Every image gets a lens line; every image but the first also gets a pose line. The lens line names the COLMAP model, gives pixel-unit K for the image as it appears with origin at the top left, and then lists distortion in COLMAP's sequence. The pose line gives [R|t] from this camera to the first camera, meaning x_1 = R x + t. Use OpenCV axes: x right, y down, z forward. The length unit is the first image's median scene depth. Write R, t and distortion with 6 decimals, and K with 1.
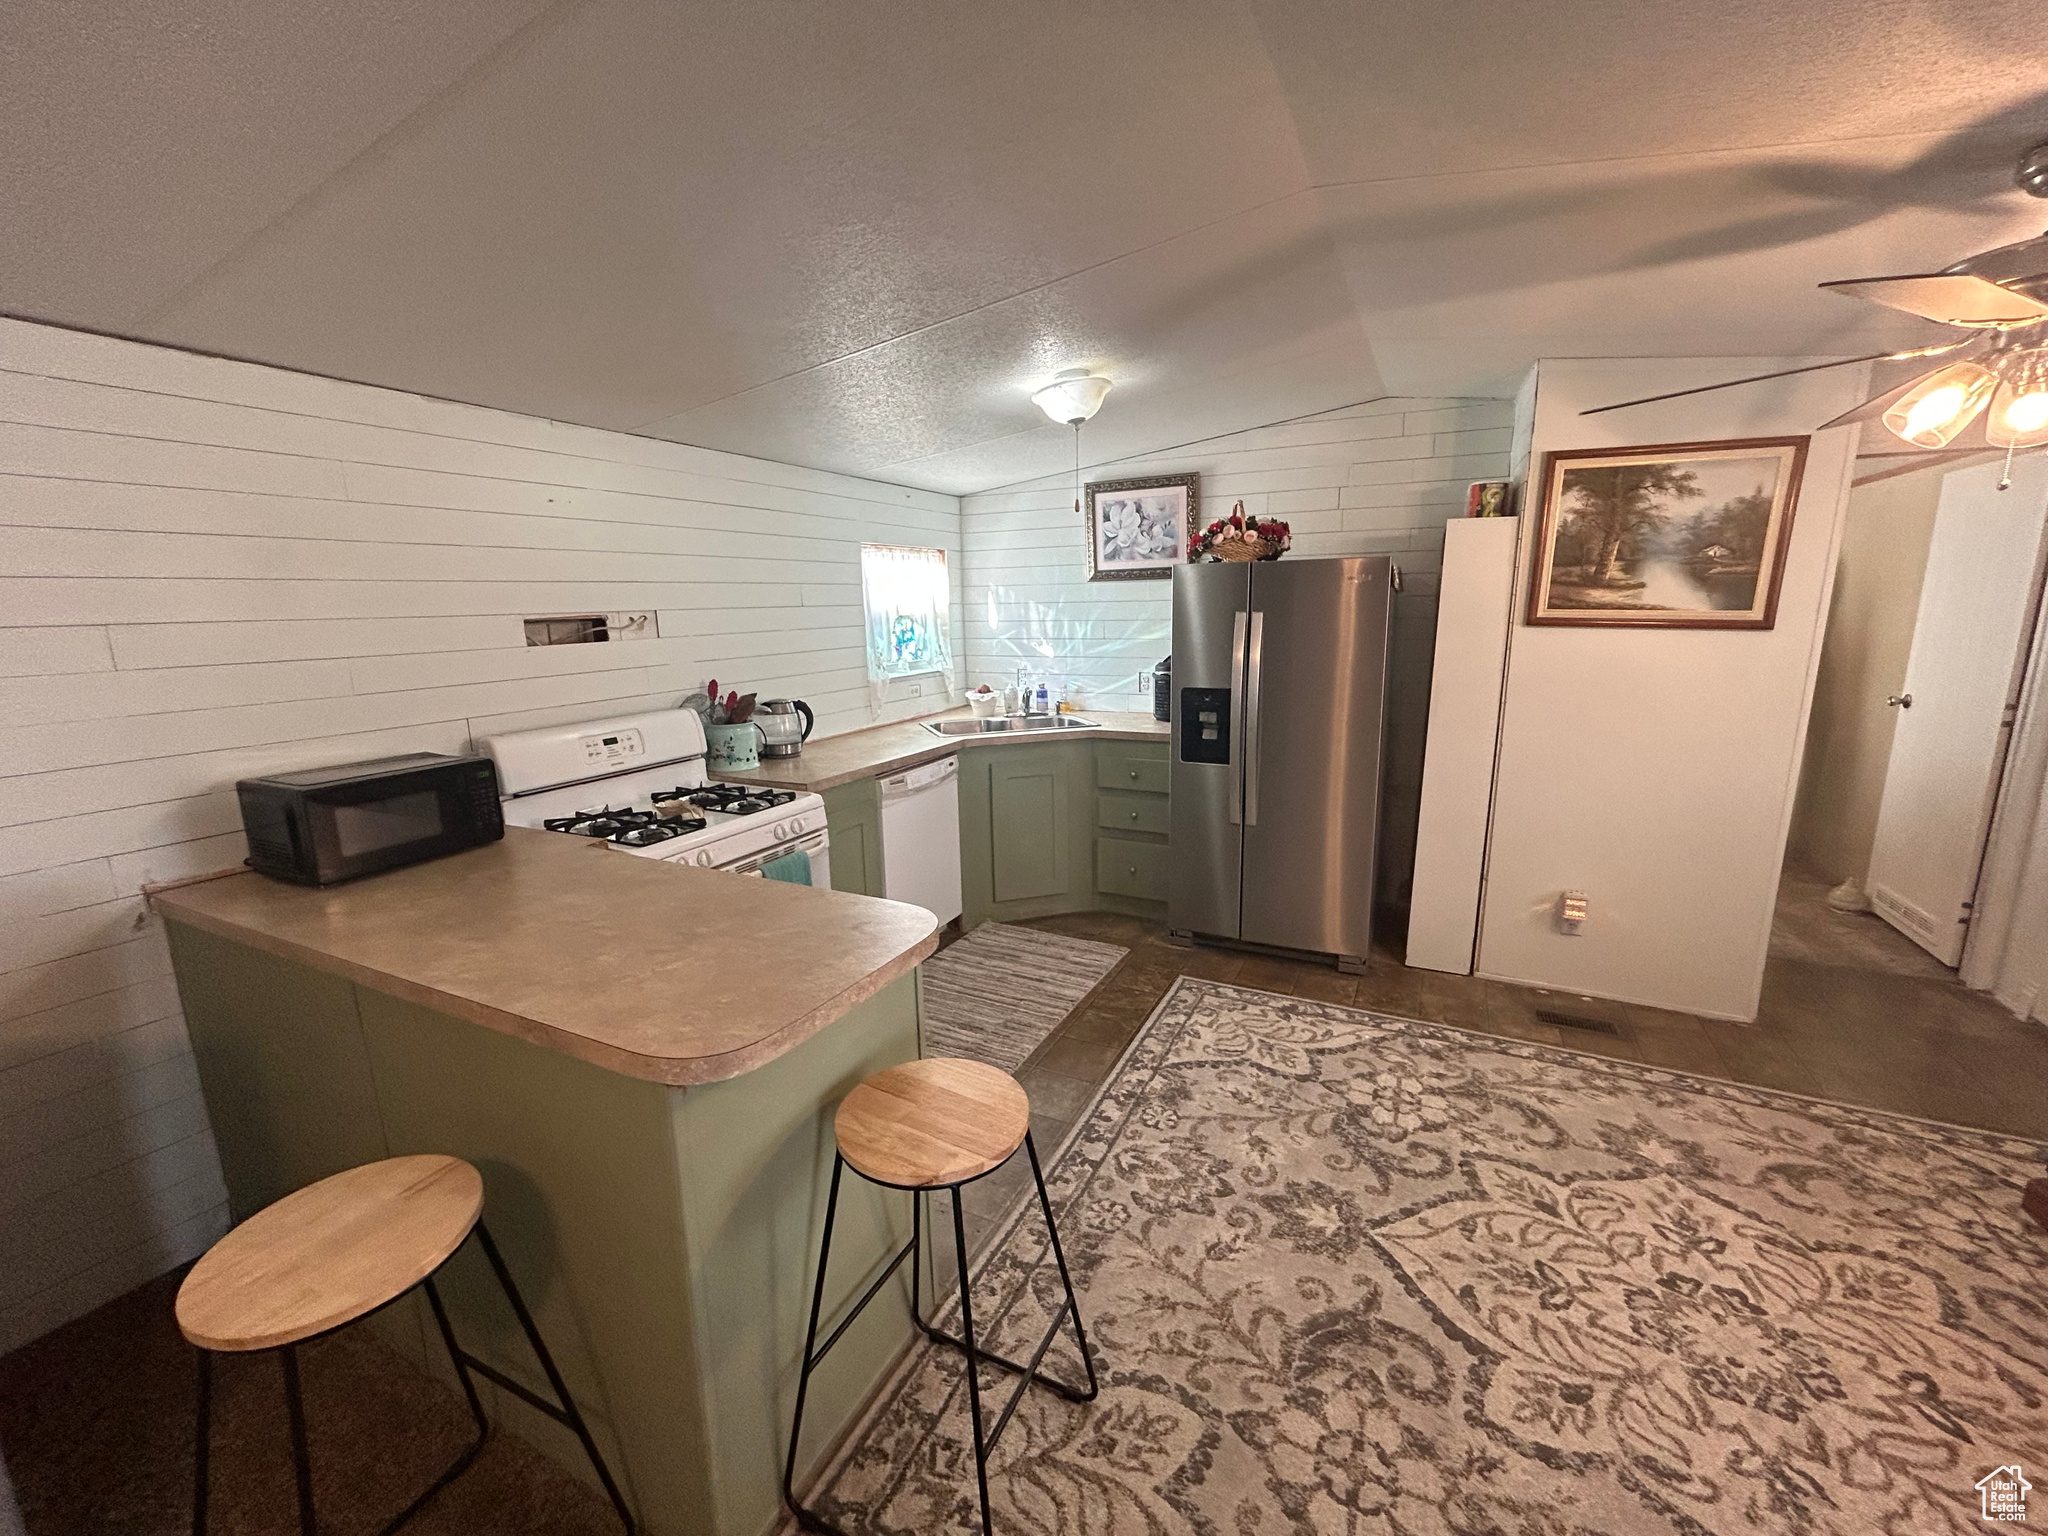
lens RADIAL K [[827.8, 0, 1031.9], [0, 827.8, 764.6], [0, 0, 1]] dist [-0.003575, 0.001511]
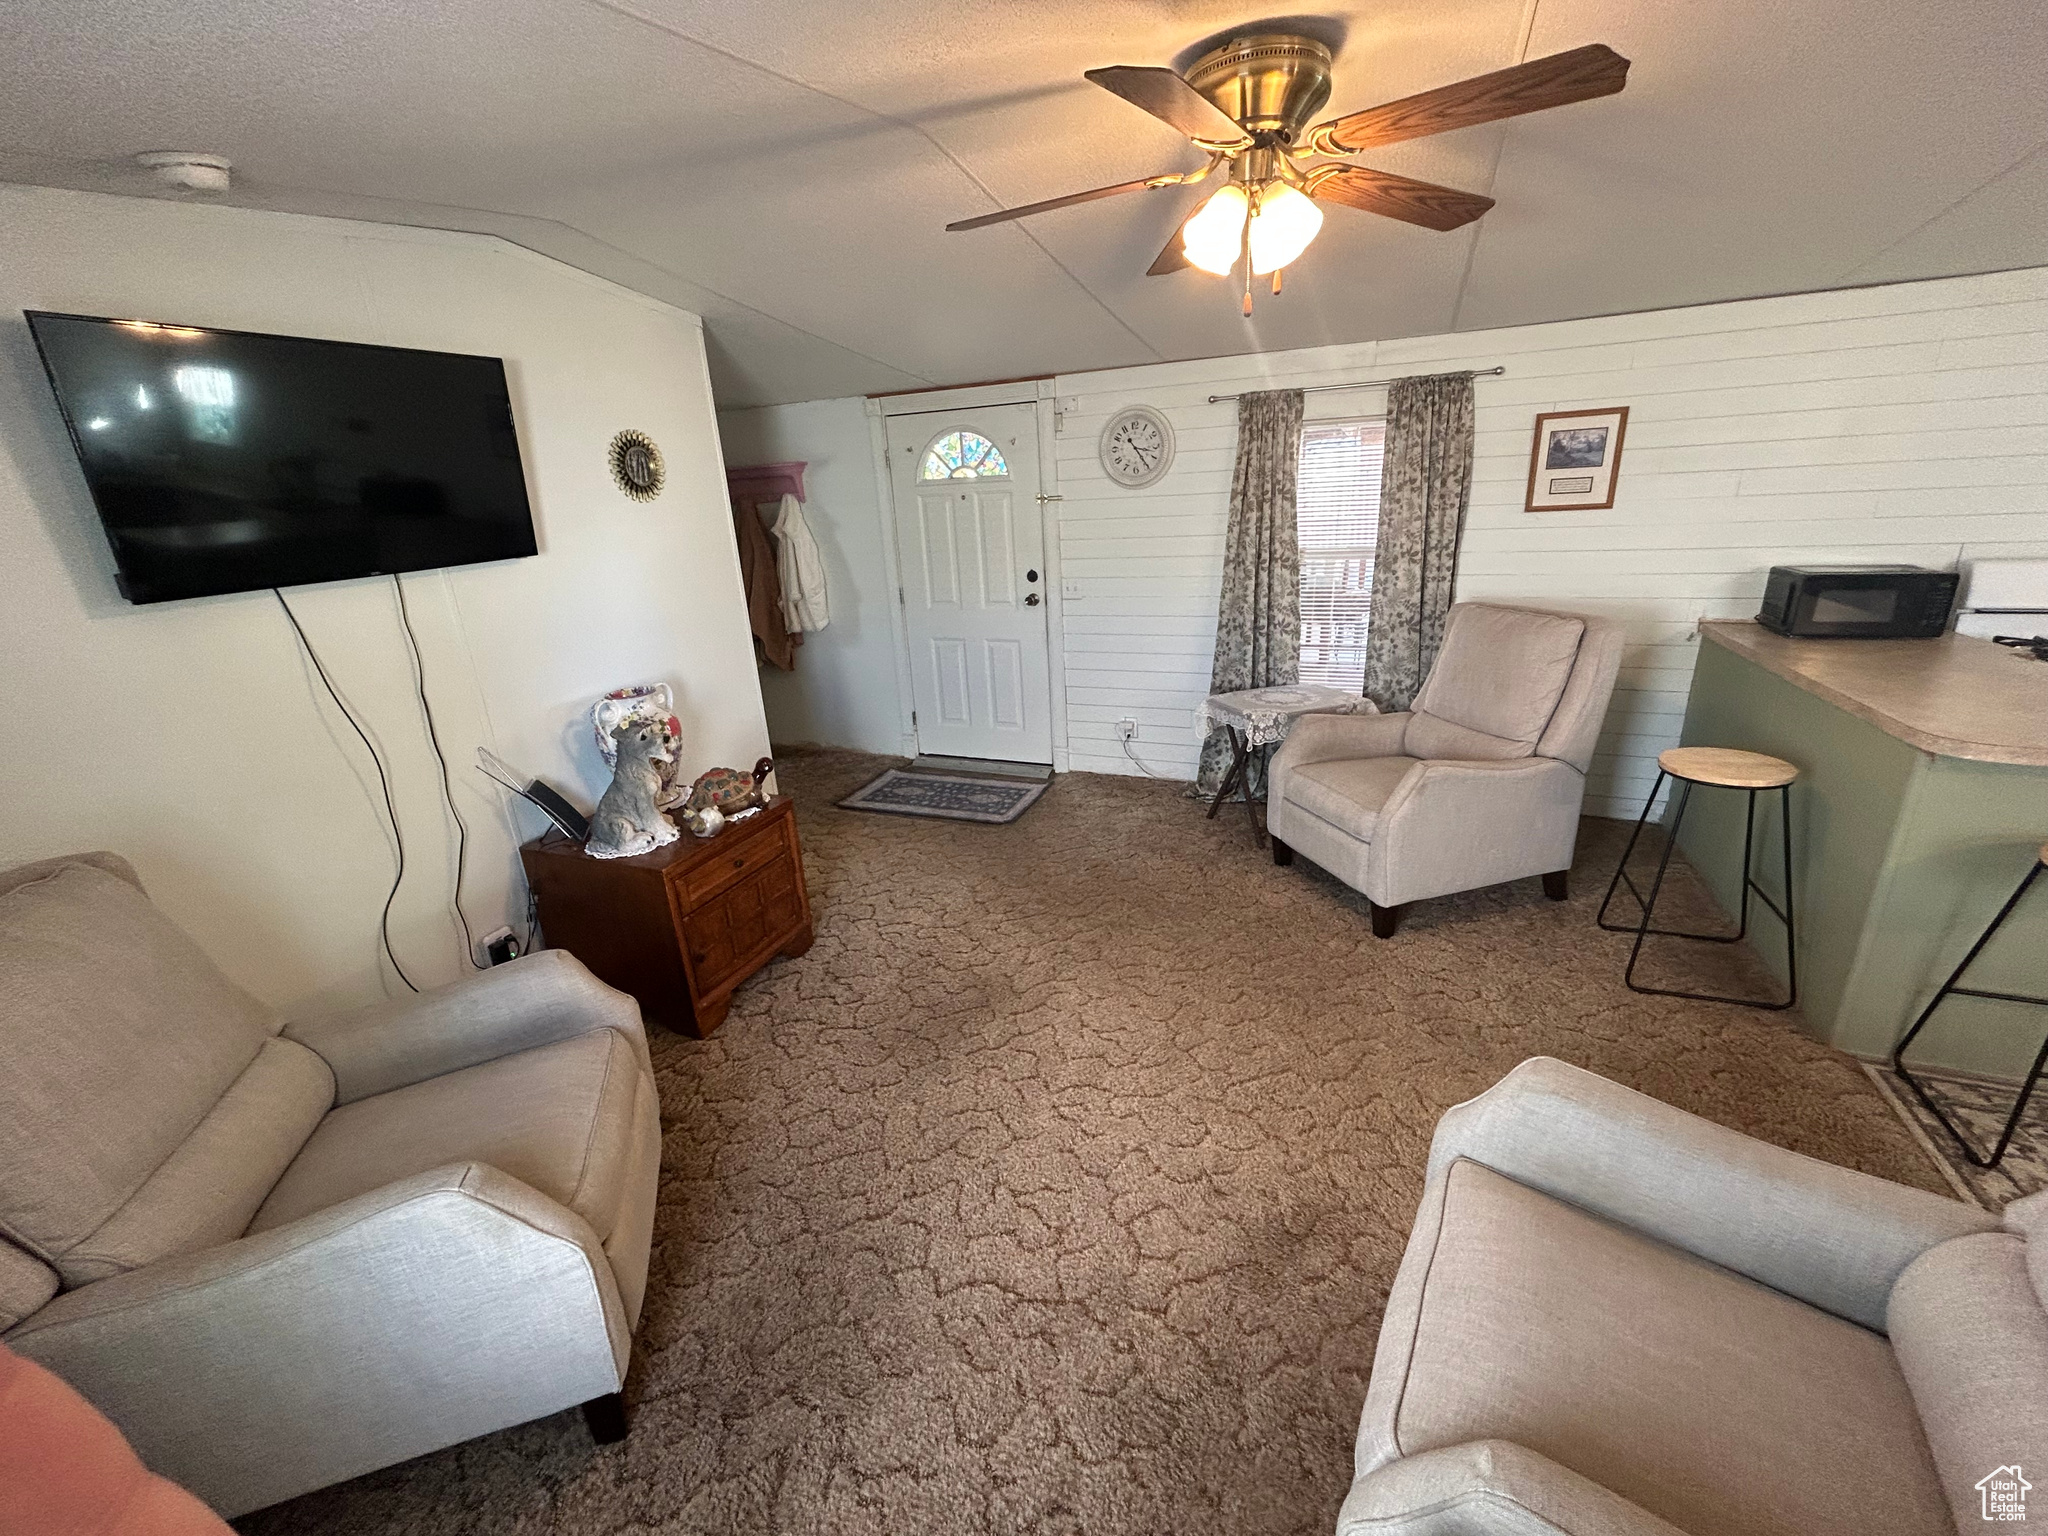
lens RADIAL K [[827.8, 0, 1011.2], [0, 827.8, 759.2], [0, 0, 1]] dist [-0.003575, 0.001511]
pose [[0.054020, 0.328805, -0.942851, 1.152433], [-0.141396, 0.937234, 0.318745, 0.123961], [0.988478, 0.116097, 0.097121, -1.117176]]
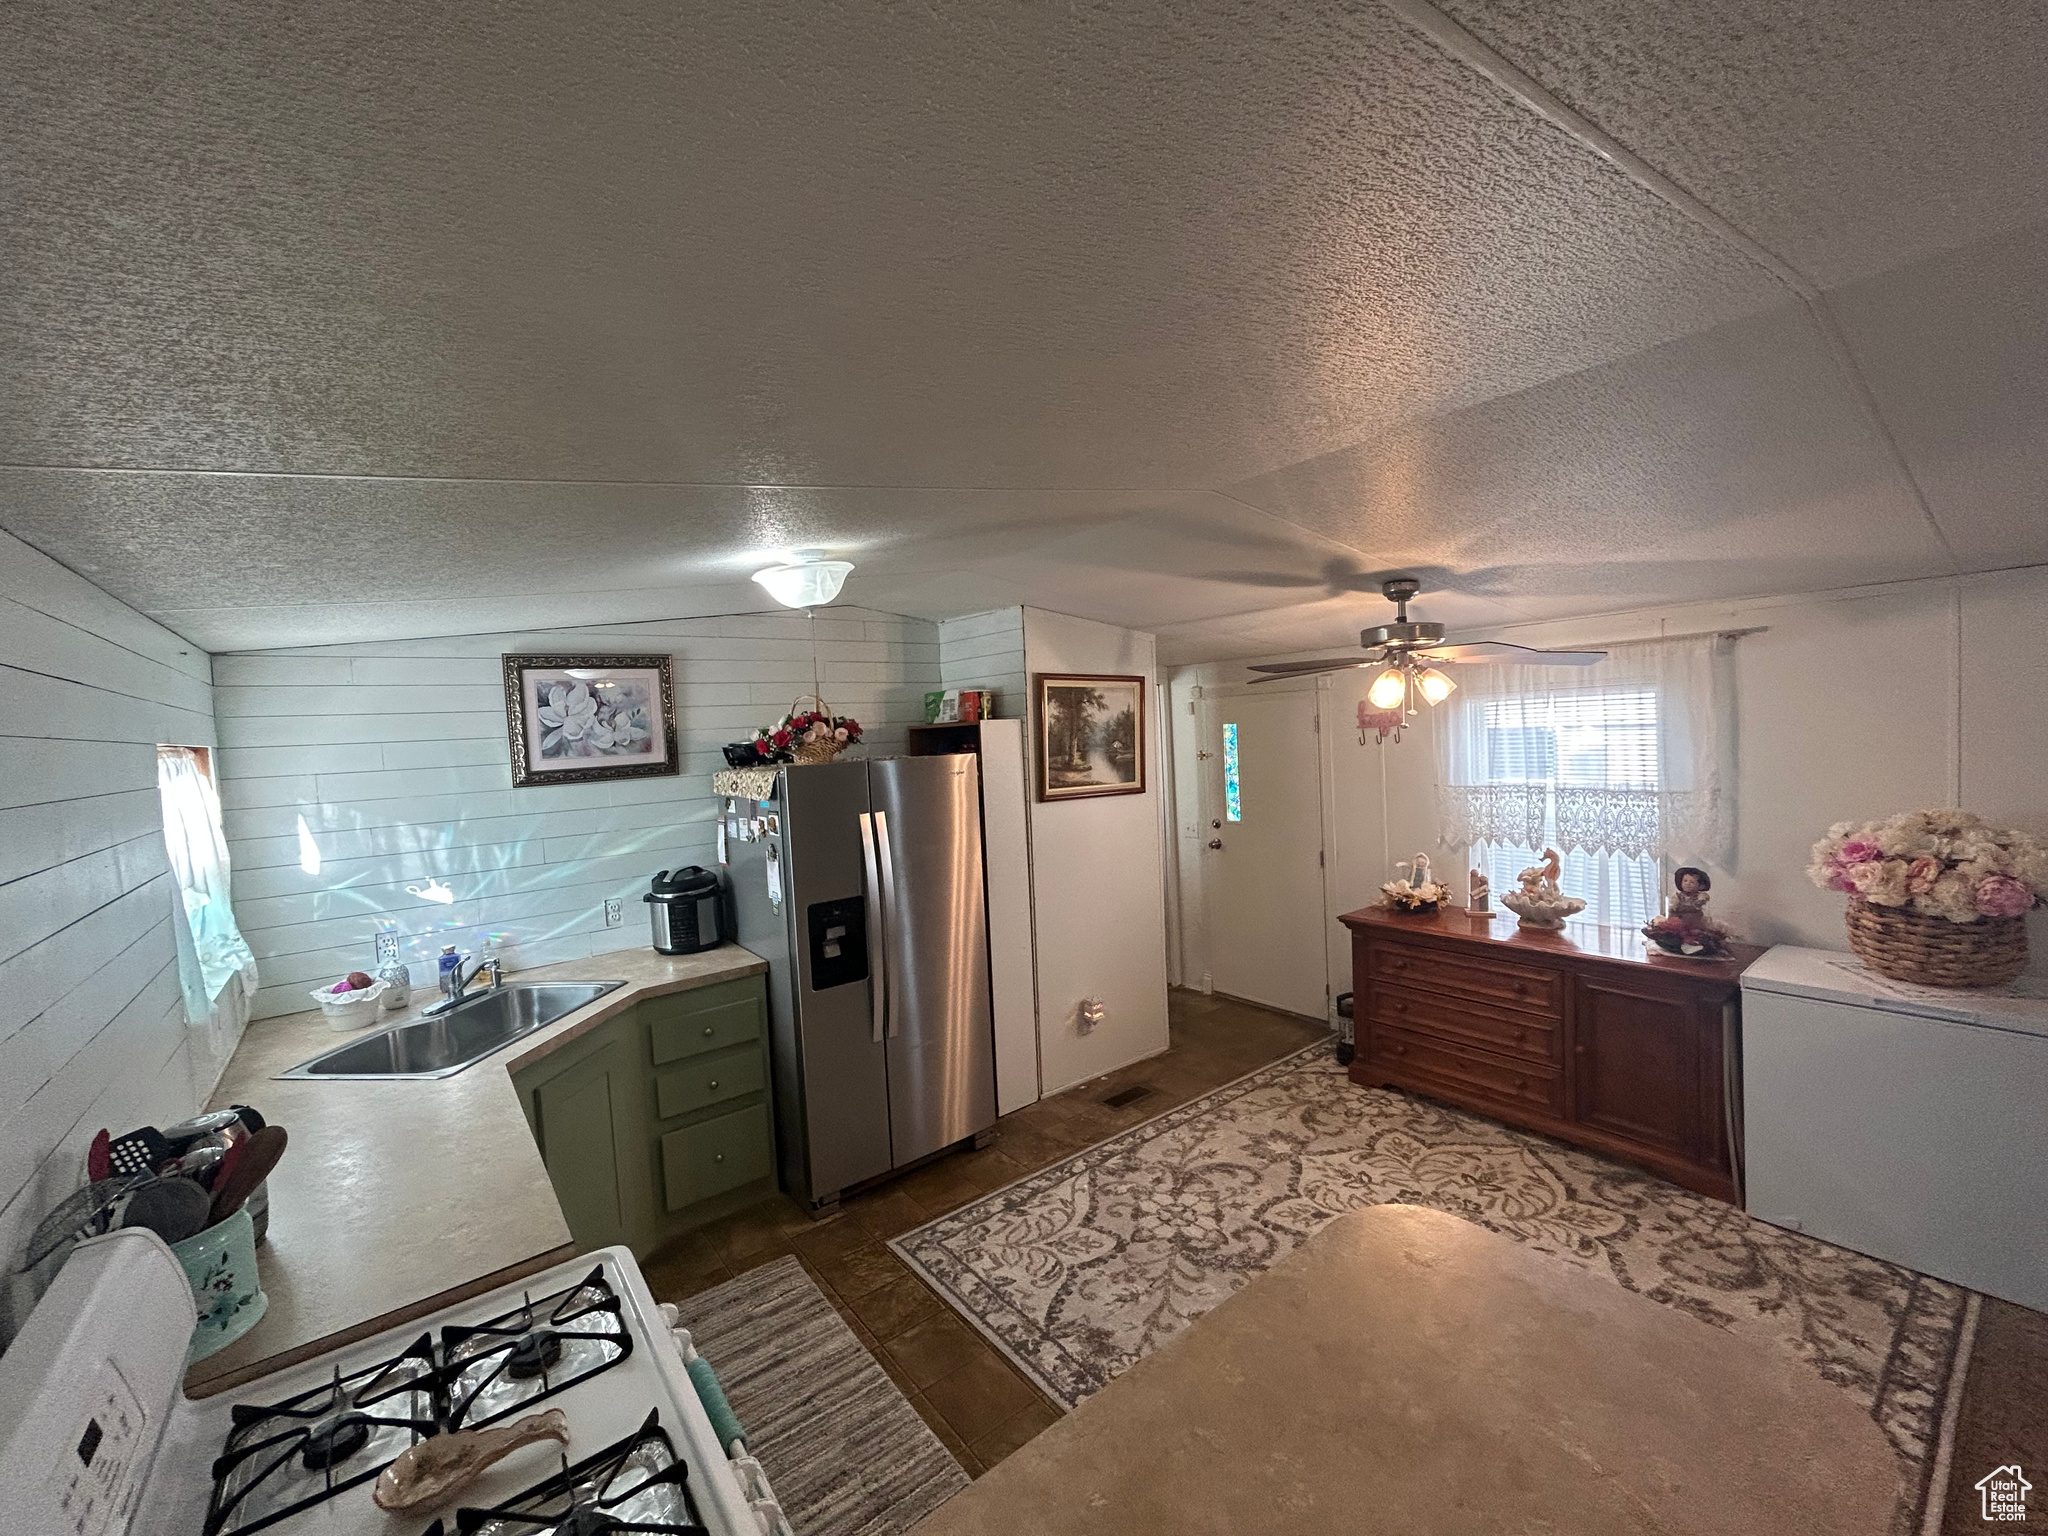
lens RADIAL K [[827.8, 0, 1020.4], [0, 827.8, 763.7], [0, 0, 1]] dist [-0.003575, 0.001511]
pose [[0.432356, -0.042463, 0.900703, -0.588497], [0.214420, 0.975079, -0.056957, -0.168320], [-0.875838, 0.217754, 0.430686, 0.488217]]
